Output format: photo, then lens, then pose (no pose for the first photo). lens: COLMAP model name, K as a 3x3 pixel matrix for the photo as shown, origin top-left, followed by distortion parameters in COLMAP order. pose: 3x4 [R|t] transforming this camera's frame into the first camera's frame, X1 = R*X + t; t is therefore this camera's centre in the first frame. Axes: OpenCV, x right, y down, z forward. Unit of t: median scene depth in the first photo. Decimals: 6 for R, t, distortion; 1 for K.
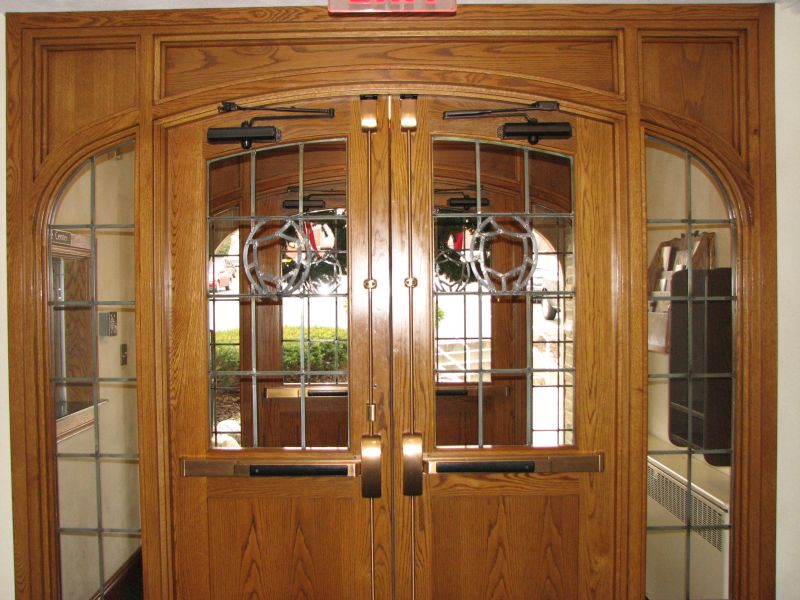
lens RADIAL K [[922.9, 0, 400.0], [0, 922.9, 300.0], [0, 0, 1]] dist [-0.255419, 0.563878]
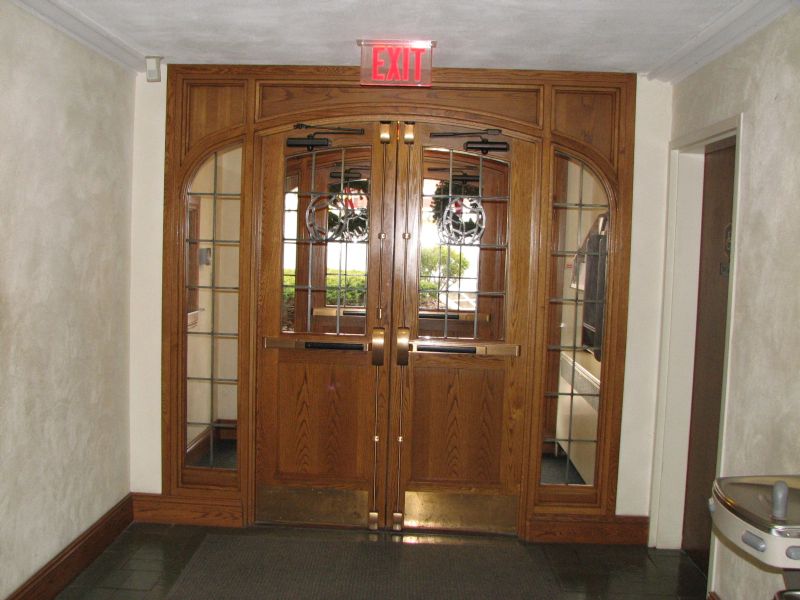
lens RADIAL K [[922.9, 0, 400.0], [0, 922.9, 300.0], [0, 0, 1]] dist [-0.255419, 0.563878]
pose [[0.998150, 0.042593, -0.043384, 0.076532], [-0.040187, 0.997682, 0.054914, 0.005237], [0.045622, -0.053069, 0.997548, -0.653604]]
